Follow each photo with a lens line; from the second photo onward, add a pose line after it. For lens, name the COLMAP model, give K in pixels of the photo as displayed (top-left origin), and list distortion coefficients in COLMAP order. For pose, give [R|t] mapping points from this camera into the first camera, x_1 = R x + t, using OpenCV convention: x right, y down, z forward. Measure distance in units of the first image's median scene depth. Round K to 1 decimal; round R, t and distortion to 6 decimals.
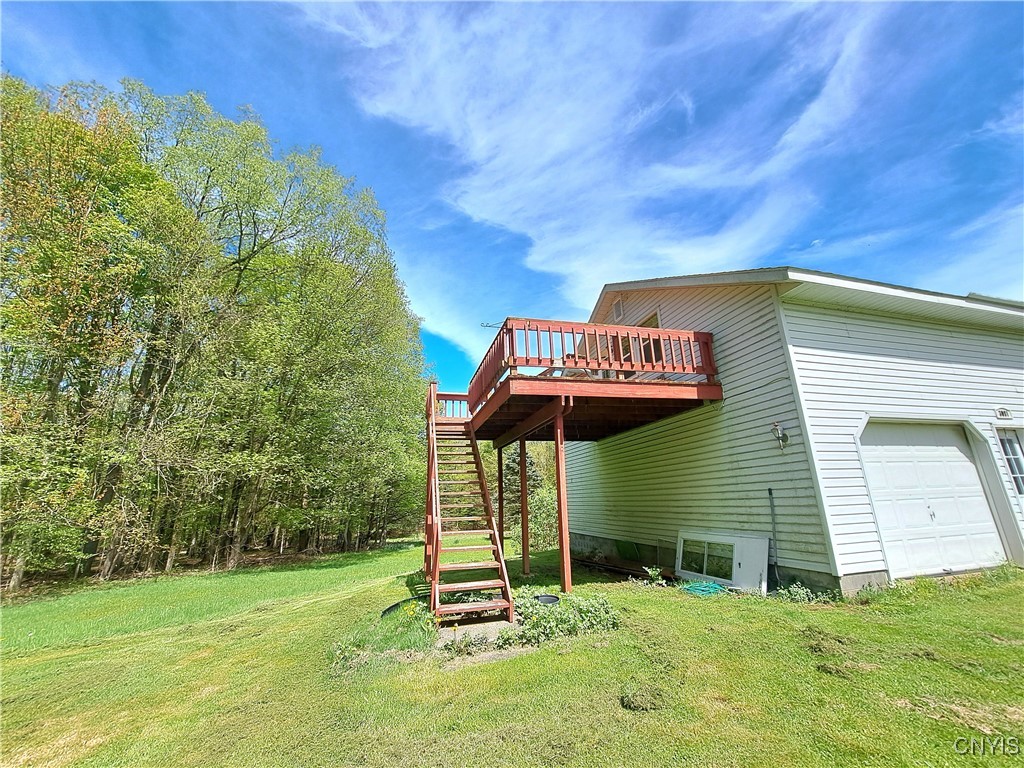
lens RADIAL K [[416.6, 0, 523.1], [0, 416.6, 381.4], [0, 0, 1]] dist [-0.022684, -0.000451]
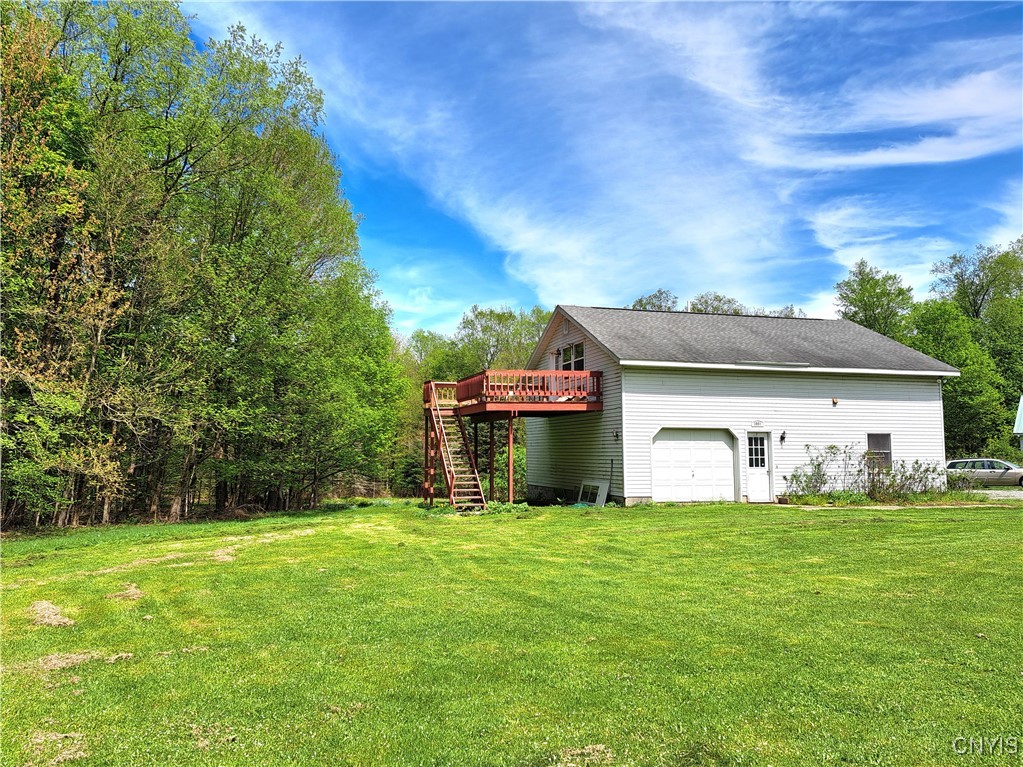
lens RADIAL K [[747.1, 0, 509.9], [0, 747.1, 380.4], [0, 0, 1]] dist [0.064352, -0.077714]
pose [[0.999253, 0.032461, 0.020987, 0.002772], [-0.035719, 0.982946, 0.180392, -0.713203], [-0.014773, -0.181006, 0.983371, -2.365762]]
